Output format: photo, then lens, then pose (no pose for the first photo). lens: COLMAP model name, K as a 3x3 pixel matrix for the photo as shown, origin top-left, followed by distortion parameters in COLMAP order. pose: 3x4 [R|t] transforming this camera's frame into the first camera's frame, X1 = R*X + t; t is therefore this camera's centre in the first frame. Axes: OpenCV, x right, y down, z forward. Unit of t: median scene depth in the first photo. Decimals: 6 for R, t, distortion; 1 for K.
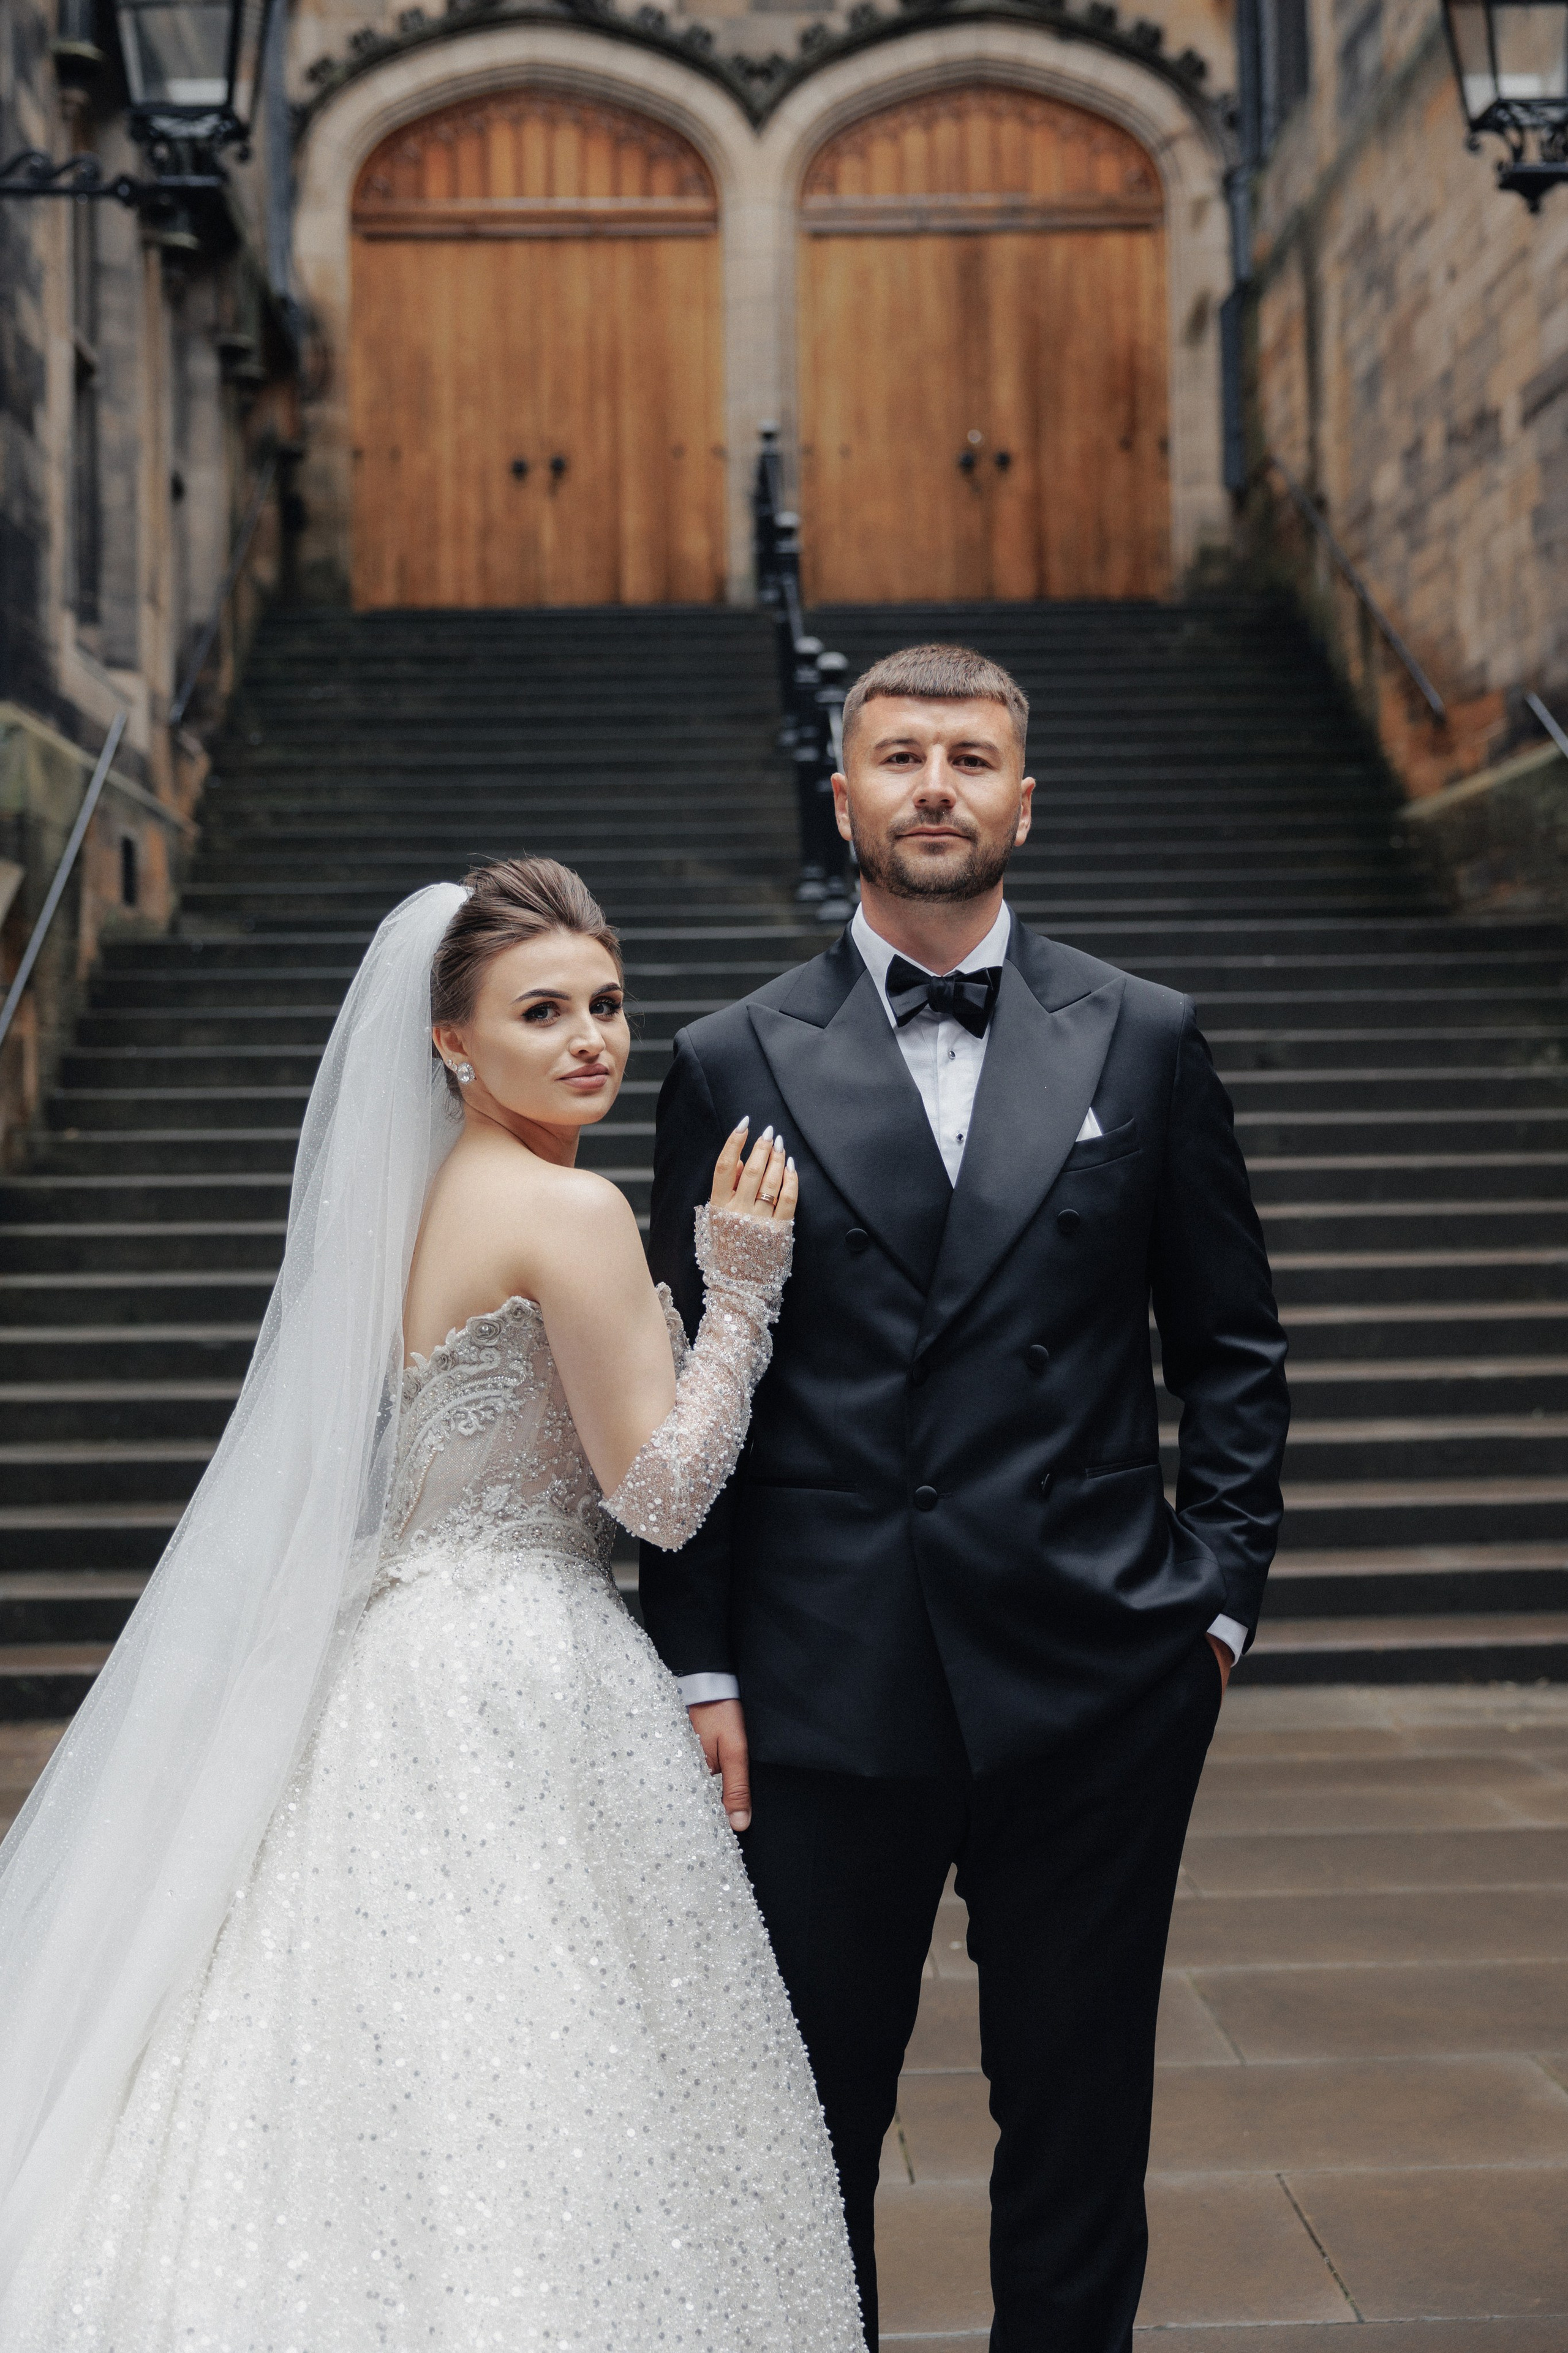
lens RADIAL K [[3318.1, 0, 754.7], [0, 3318.1, 1079.6], [0, 0, 1]] dist [0.025048, -0.014080]
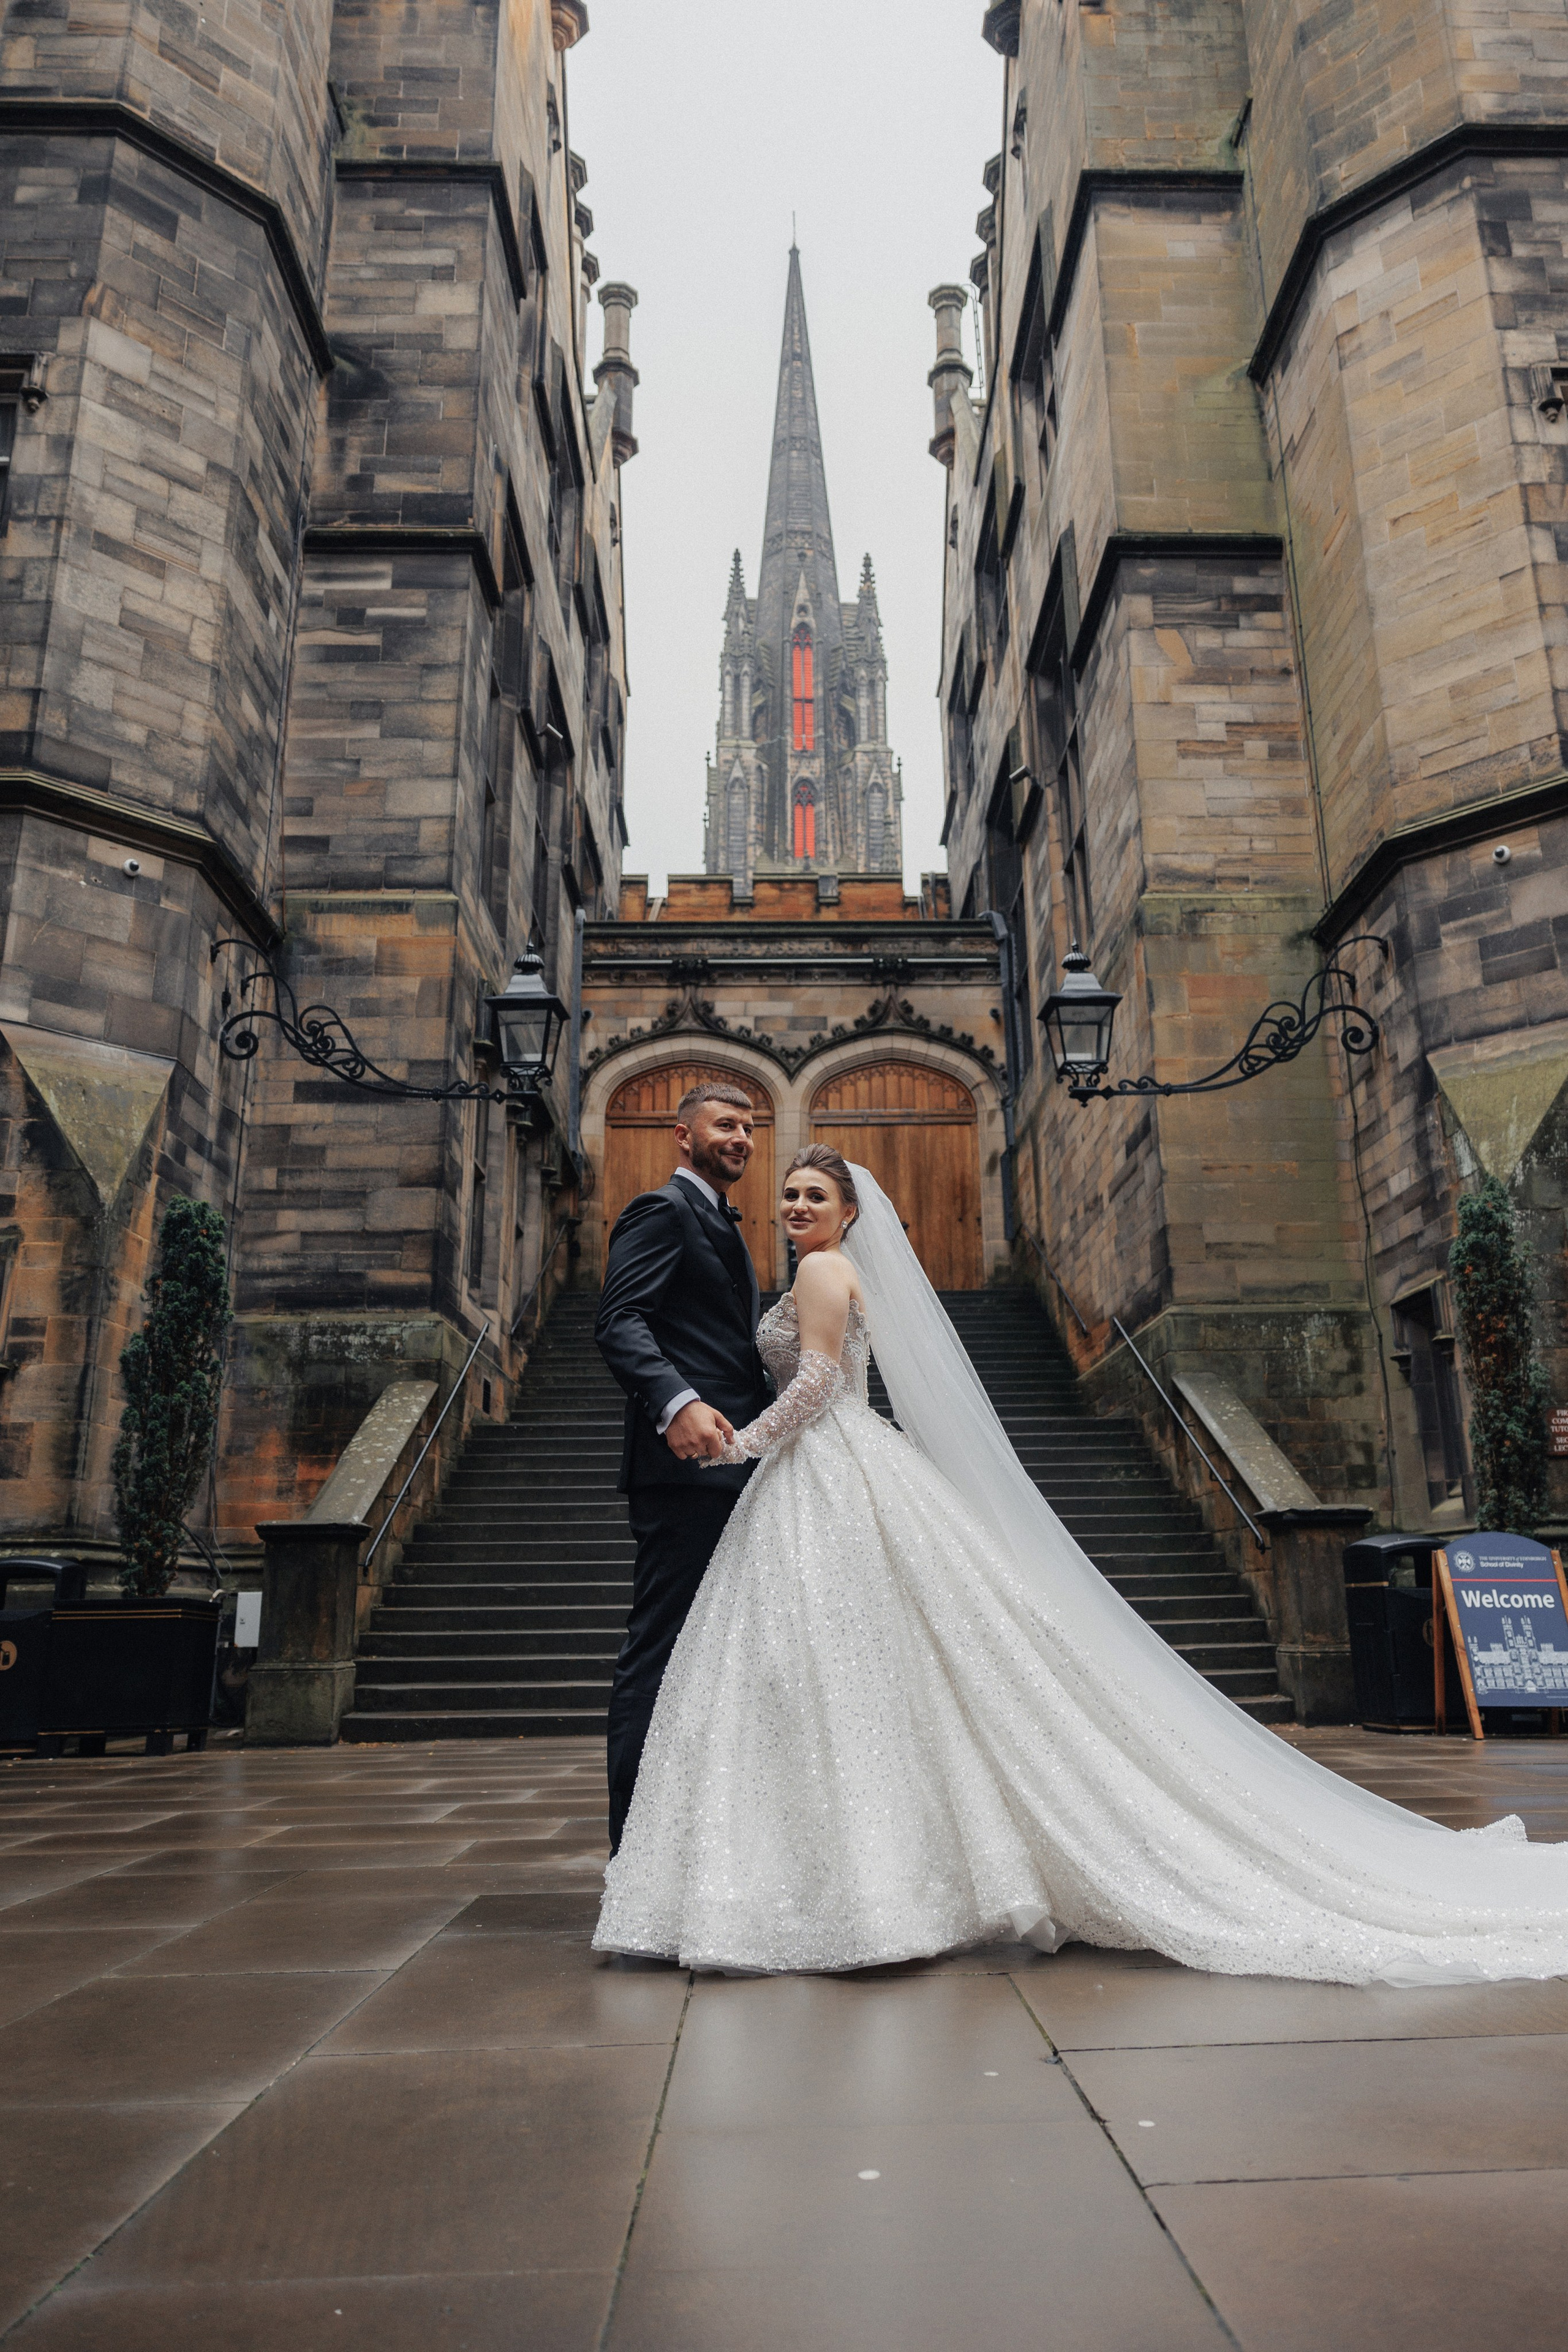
lens RADIAL K [[1710.9, 0, 829.2], [0, 1710.9, 1106.9], [0, 0, 1]] dist [0.003752, 0.006125]
pose [[0.999995, 0.001915, 0.002538, 0.024852], [-0.001176, 0.964460, -0.264226, 0.035595], [-0.002954, 0.264221, 0.964458, -0.103119]]
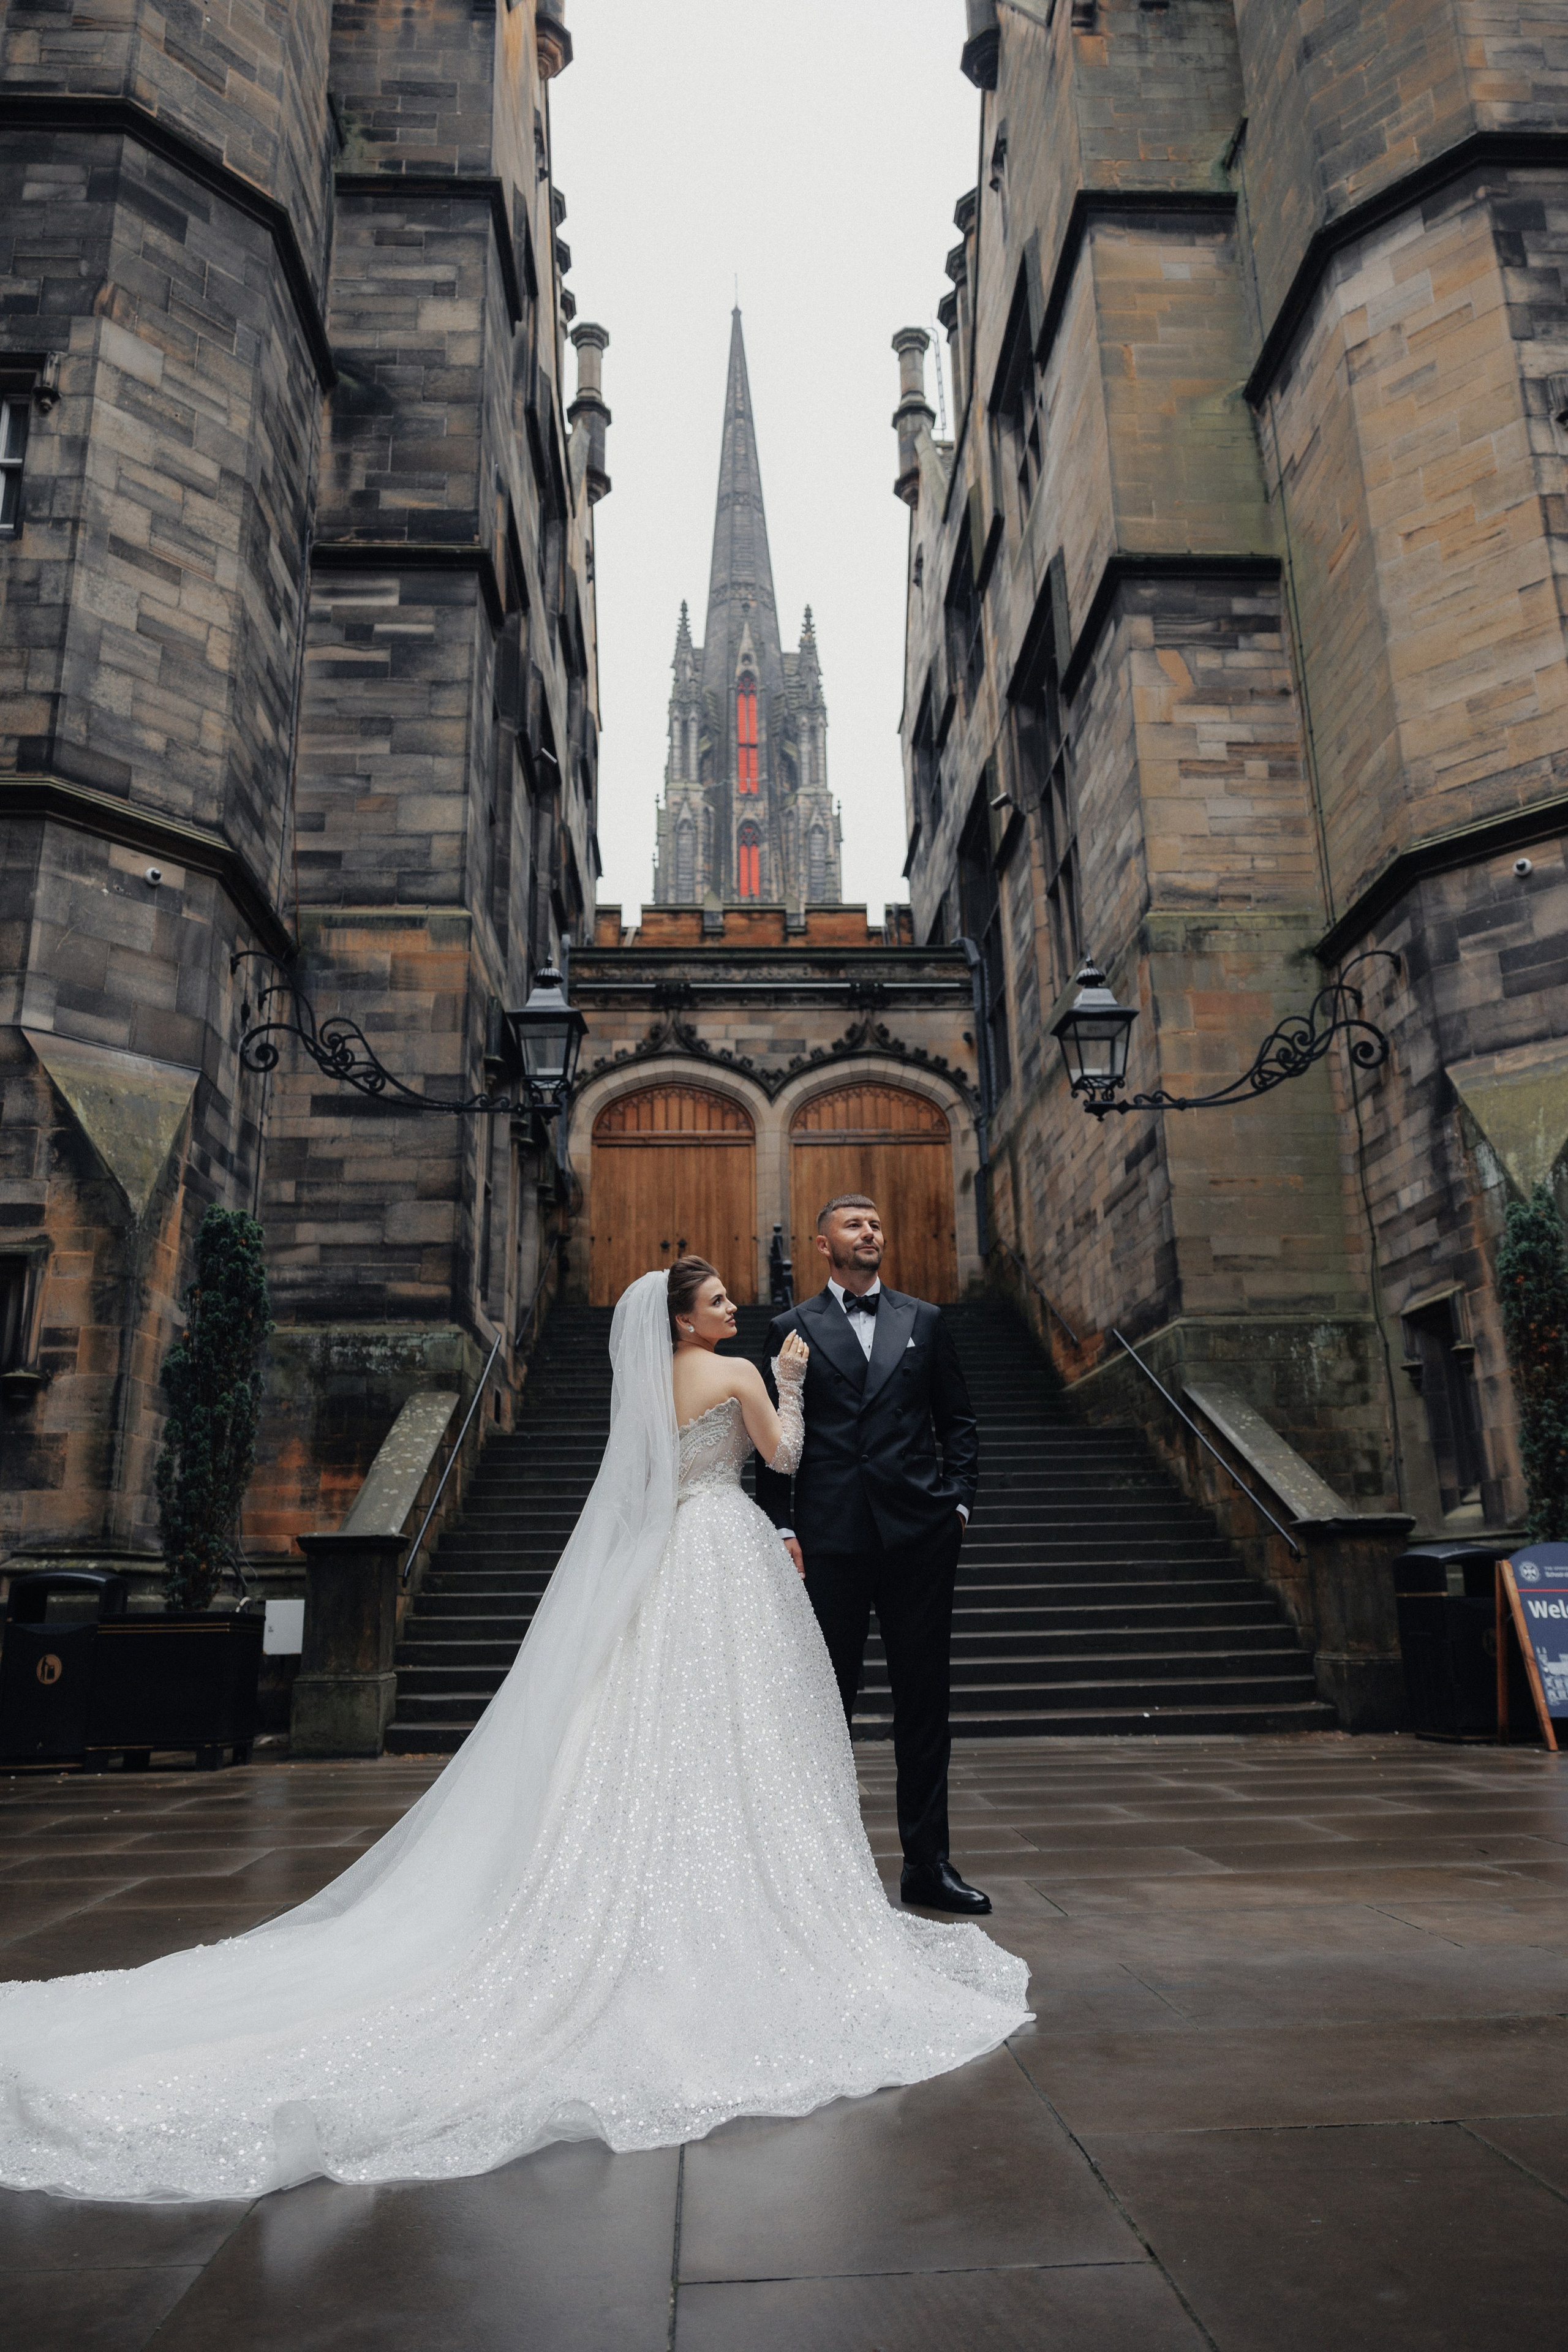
lens RADIAL K [[1610.3, 0, 784.0], [0, 1610.3, 1176.0], [0, 0, 1]] dist [0.016590, -0.008026]
pose [[0.999887, 0.002074, 0.014885, -0.007424], [0.001551, 0.970898, -0.239490, 0.032259], [-0.014948, 0.239486, 0.970785, -0.068913]]
